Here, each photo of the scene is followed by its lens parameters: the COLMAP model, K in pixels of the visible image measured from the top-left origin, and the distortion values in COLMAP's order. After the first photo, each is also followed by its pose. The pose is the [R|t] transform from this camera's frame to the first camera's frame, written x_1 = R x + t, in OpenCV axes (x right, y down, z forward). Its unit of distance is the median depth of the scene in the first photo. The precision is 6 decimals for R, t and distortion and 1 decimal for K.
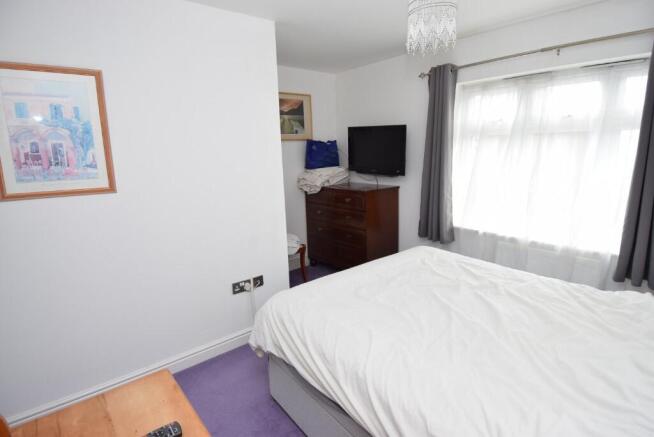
lens RADIAL K [[340.8, 0, 334.5], [0, 340.8, 217.9], [0, 0, 1]] dist [0.050817, -0.050651]
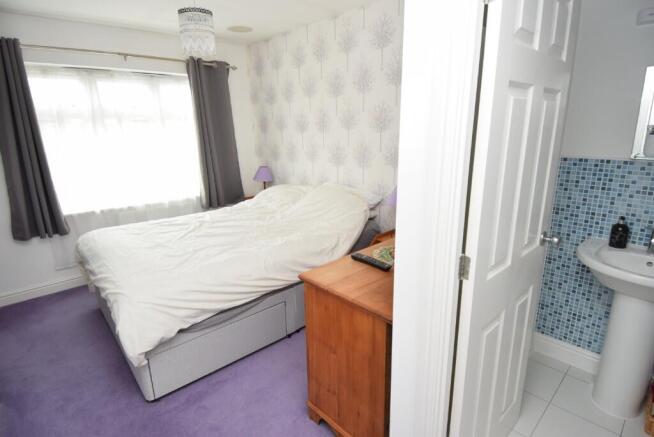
lens RADIAL K [[340.8, 0, 334.5], [0, 340.8, 217.9], [0, 0, 1]] dist [0.050817, -0.050651]
pose [[-0.061668, -0.229526, 0.971347, -0.761682], [0.222897, 0.945454, 0.237558, -0.033952], [-0.972890, 0.231160, -0.007143, 0.343553]]
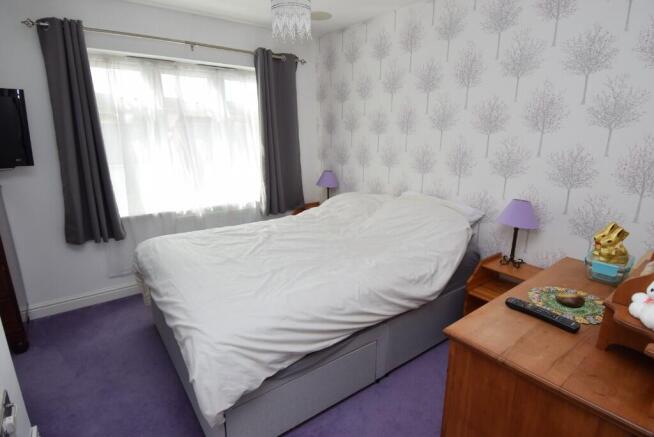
lens RADIAL K [[340.8, 0, 334.5], [0, 340.8, 217.9], [0, 0, 1]] dist [0.050817, -0.050651]
pose [[0.030664, -0.219357, 0.975163, -0.589507], [0.200510, 0.957139, 0.208998, -0.059825], [-0.979212, 0.189121, 0.073333, 0.498495]]
